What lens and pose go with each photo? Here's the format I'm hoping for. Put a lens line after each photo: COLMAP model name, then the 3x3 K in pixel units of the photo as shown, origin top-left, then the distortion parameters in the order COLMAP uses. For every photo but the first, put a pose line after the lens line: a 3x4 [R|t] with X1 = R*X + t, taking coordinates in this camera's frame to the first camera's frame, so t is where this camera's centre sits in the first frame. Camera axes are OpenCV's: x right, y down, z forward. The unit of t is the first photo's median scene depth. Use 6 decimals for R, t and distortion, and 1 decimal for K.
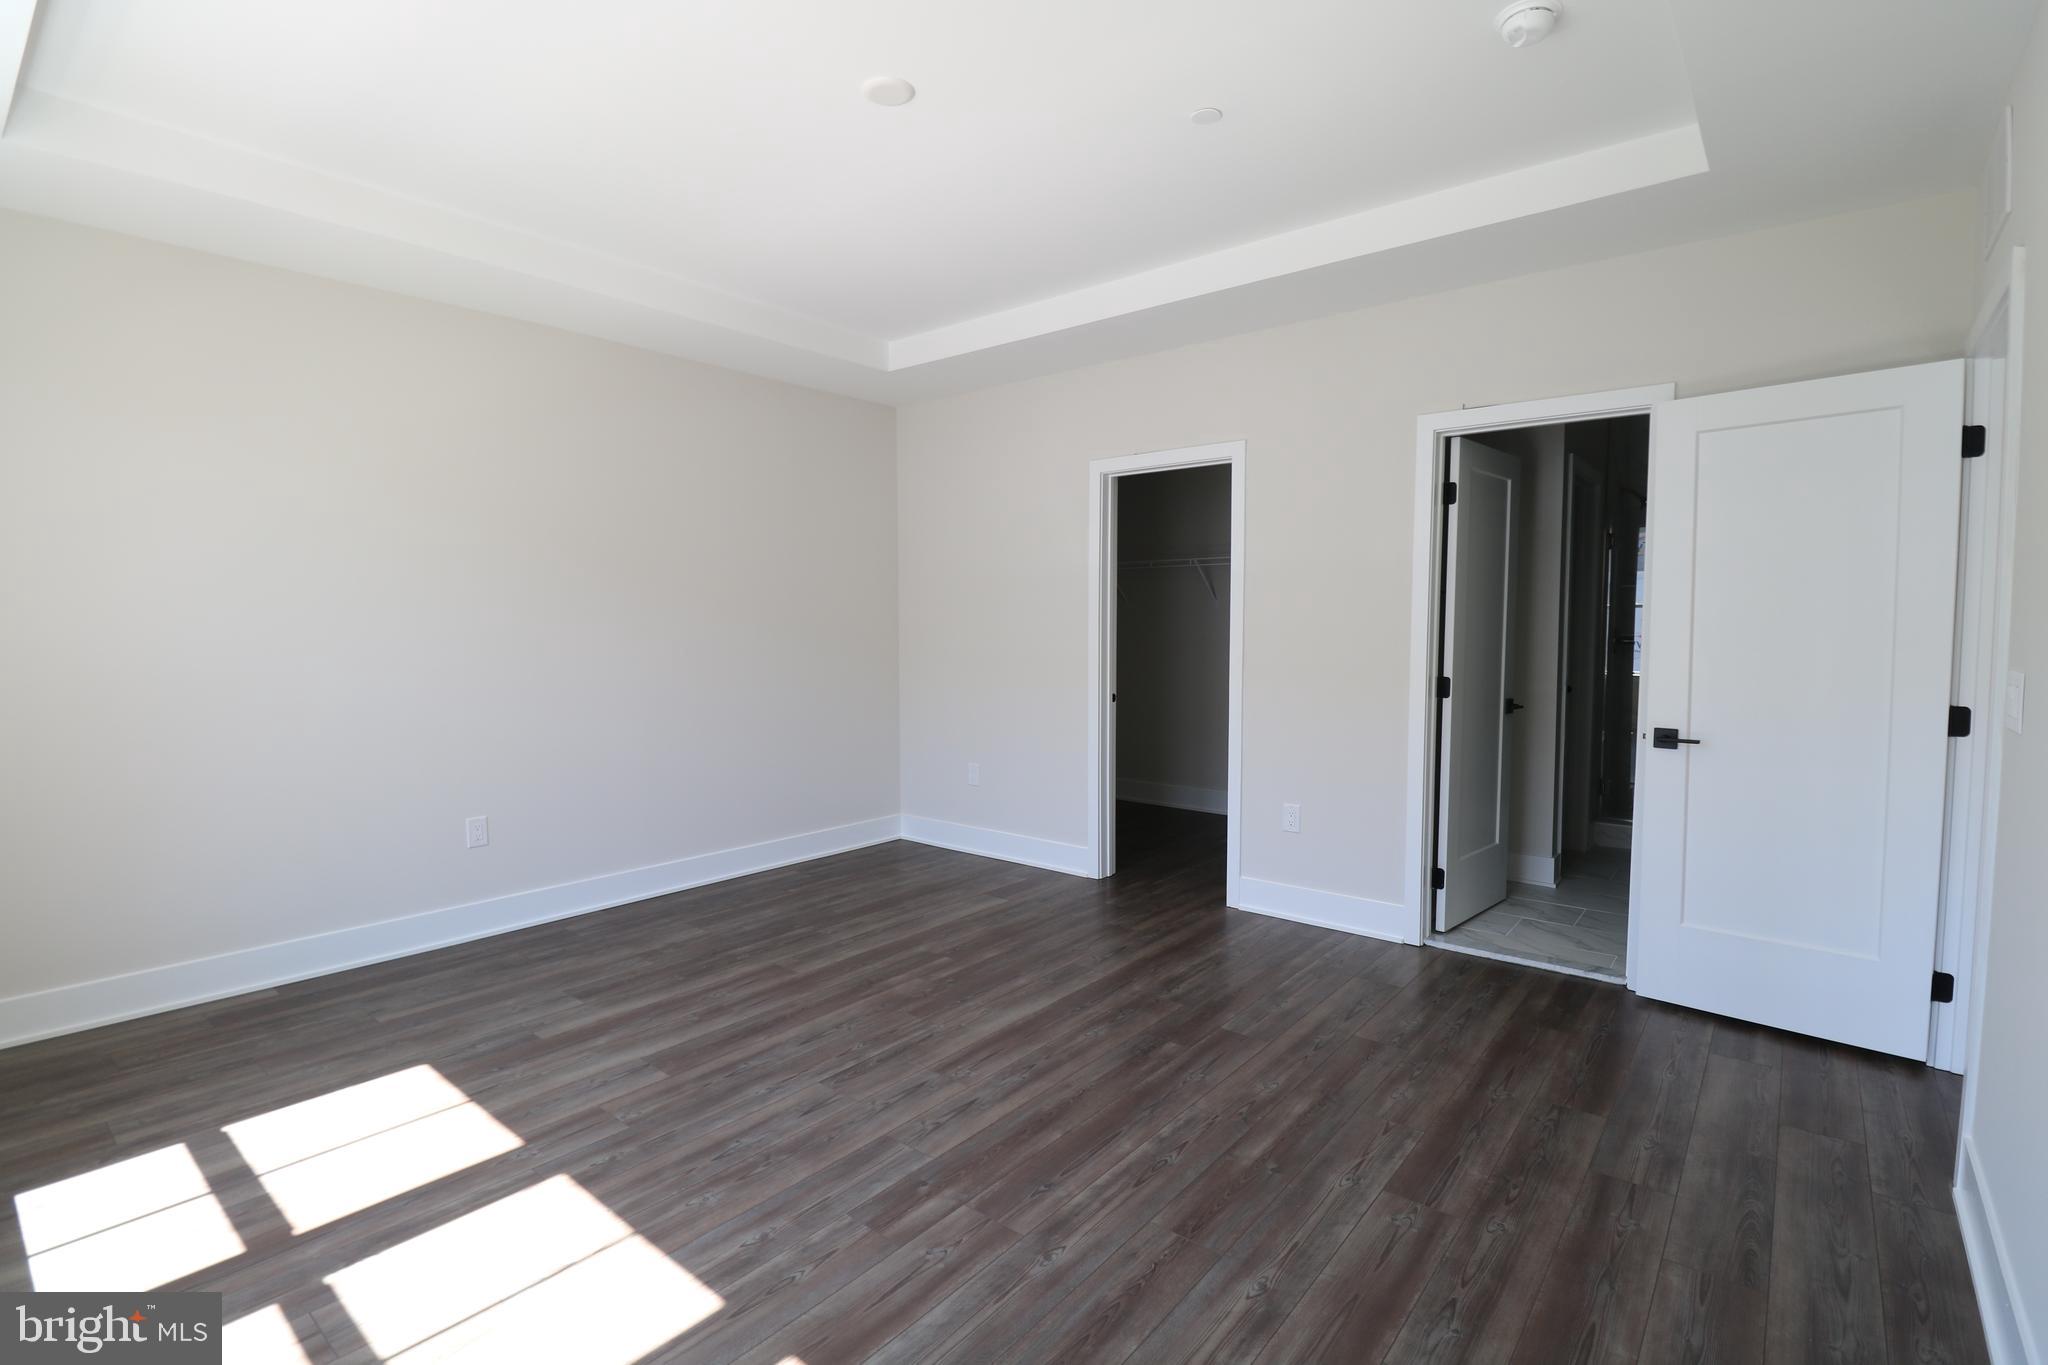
lens RADIAL K [[961.3, 0, 1022.3], [0, 961.3, 678.6], [0, 0, 1]] dist [-0.021129, -0.002588]
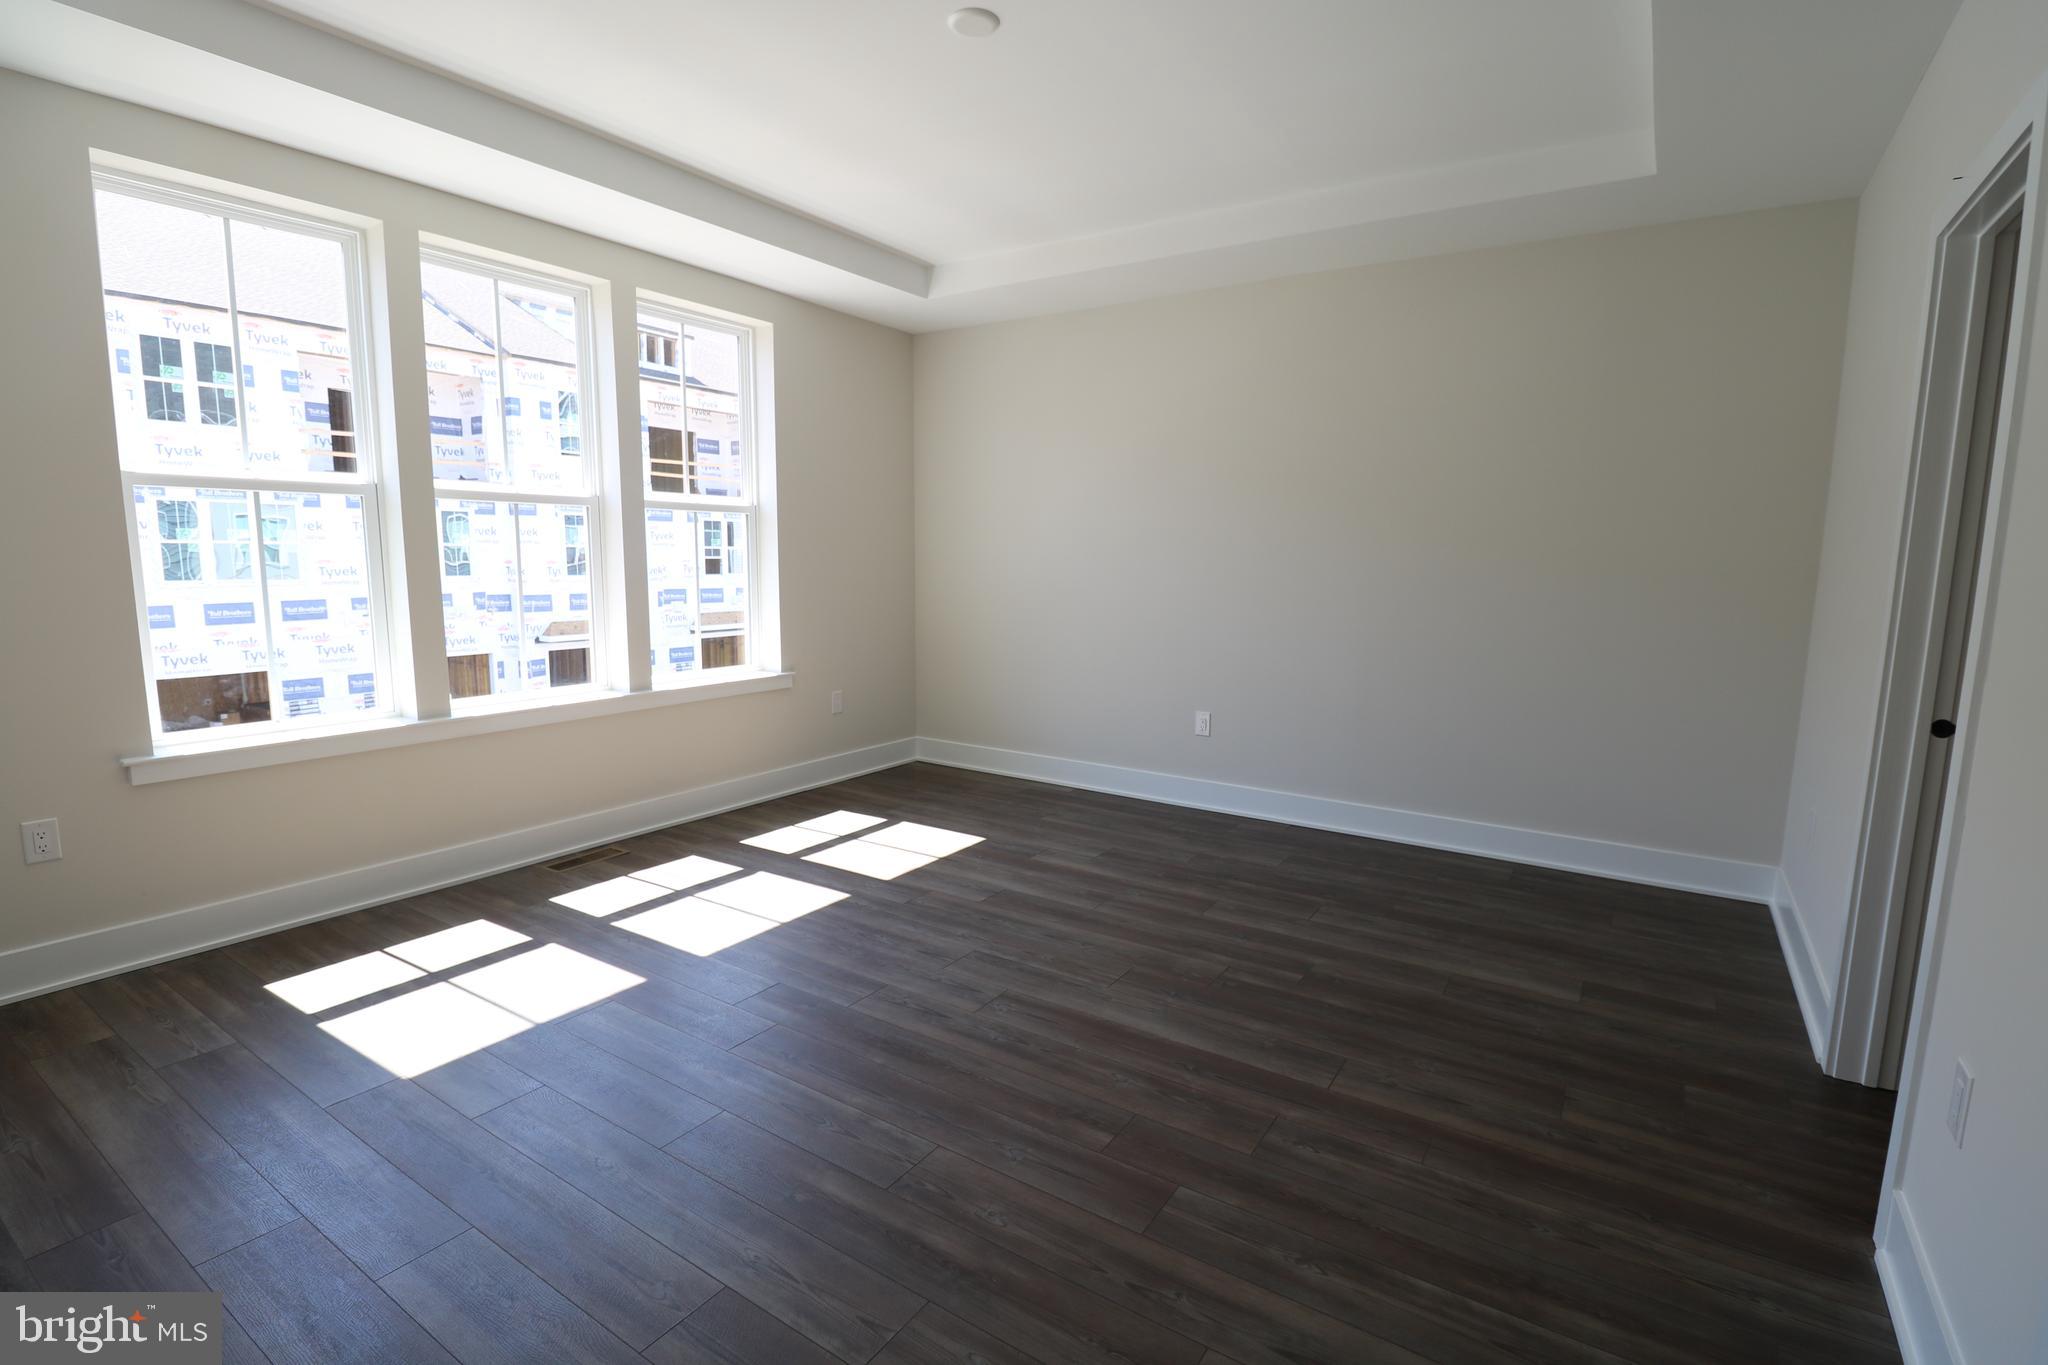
lens RADIAL K [[961.3, 0, 1014.3], [0, 961.3, 681.4], [0, 0, 1]] dist [-0.021129, -0.002588]
pose [[0.089230, 0.137571, -0.986465, 0.778159], [-0.073067, 0.988651, 0.131266, -0.045242], [0.993327, 0.060366, 0.098270, 0.804630]]
